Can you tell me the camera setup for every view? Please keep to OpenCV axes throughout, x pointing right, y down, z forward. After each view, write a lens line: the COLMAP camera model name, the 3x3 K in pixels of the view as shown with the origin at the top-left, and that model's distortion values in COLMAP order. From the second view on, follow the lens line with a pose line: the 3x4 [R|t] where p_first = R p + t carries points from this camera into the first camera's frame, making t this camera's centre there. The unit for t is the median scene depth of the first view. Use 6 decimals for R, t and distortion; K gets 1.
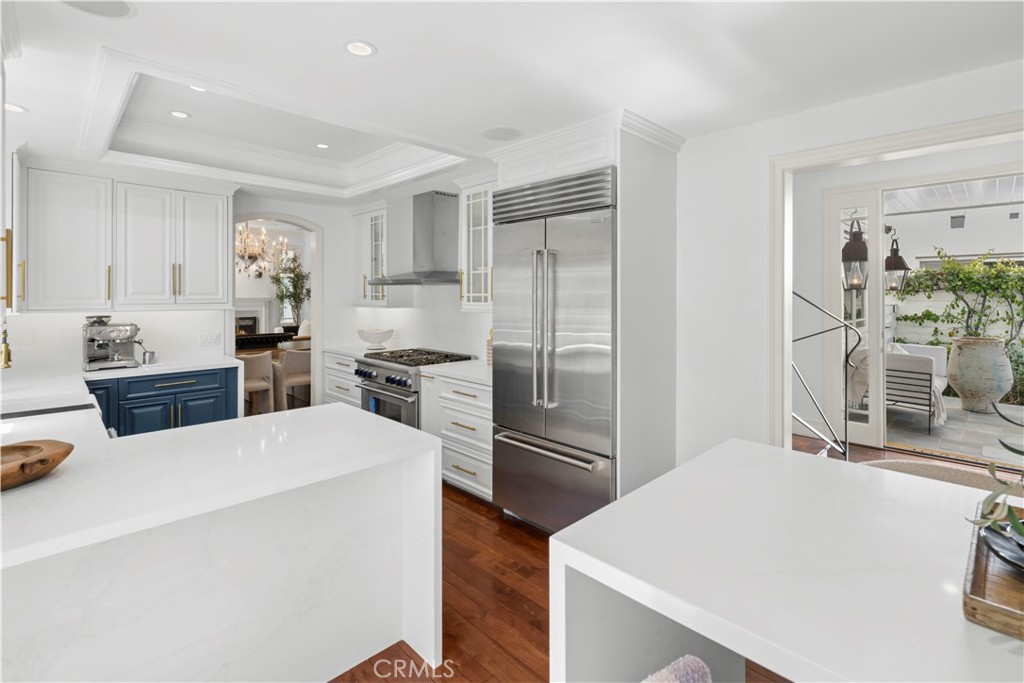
lens RADIAL K [[472.8, 0, 510.4], [0, 472.8, 297.3], [0, 0, 1]] dist [0.000067, -0.000008]
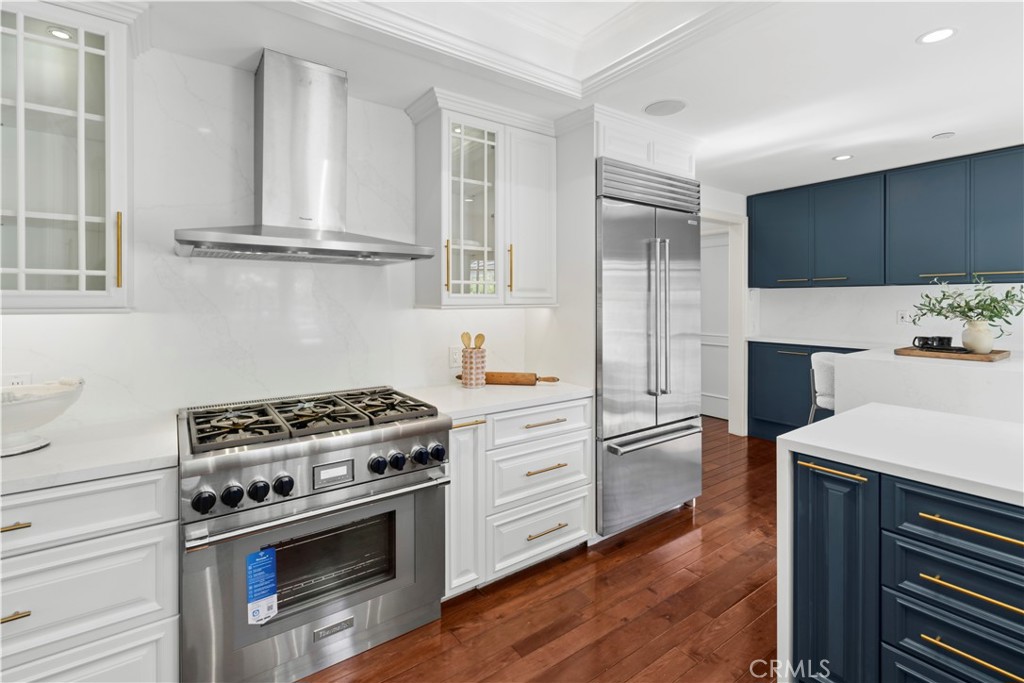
lens RADIAL K [[472.8, 0, 510.4], [0, 472.8, 297.3], [0, 0, 1]] dist [0.000067, -0.000008]
pose [[0.161585, -0.001749, 0.986857, -0.776345], [0.004937, 0.999987, 0.000964, 0.016996], [-0.986846, 0.004716, 0.161591, 0.916496]]
